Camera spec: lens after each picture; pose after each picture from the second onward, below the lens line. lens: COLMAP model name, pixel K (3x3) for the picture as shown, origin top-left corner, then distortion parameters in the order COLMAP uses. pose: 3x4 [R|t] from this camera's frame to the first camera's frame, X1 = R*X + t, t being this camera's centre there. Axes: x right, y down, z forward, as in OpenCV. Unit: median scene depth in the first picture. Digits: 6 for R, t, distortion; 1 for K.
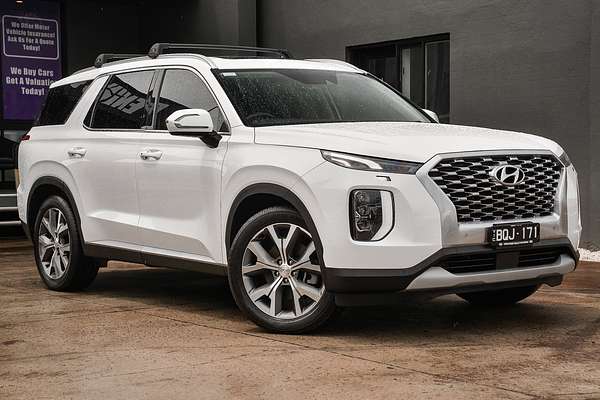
lens RADIAL K [[1138.3, 0, 300.2], [0, 1138.3, 200.1], [0, 0, 1]] dist [0.058564, 0.000000]
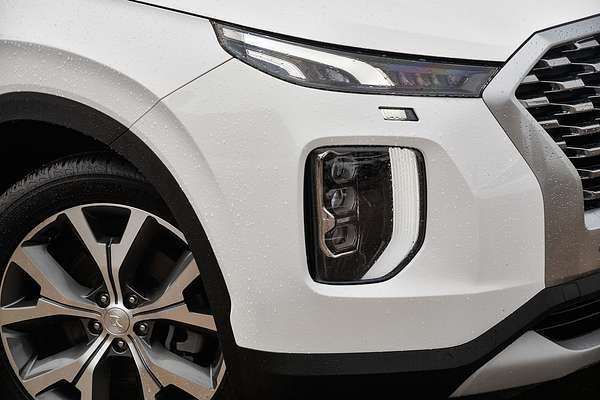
lens RADIAL K [[1394.4, 0, 300.7], [0, 1394.4, 201.0], [0, 0, 1]] dist [0.486496, 0.000000]
pose [[0.985978, -0.039812, 0.162055, -0.029340], [0.001263, 0.972877, 0.231321, -0.092966], [-0.166869, -0.227873, 0.959286, 0.564681]]
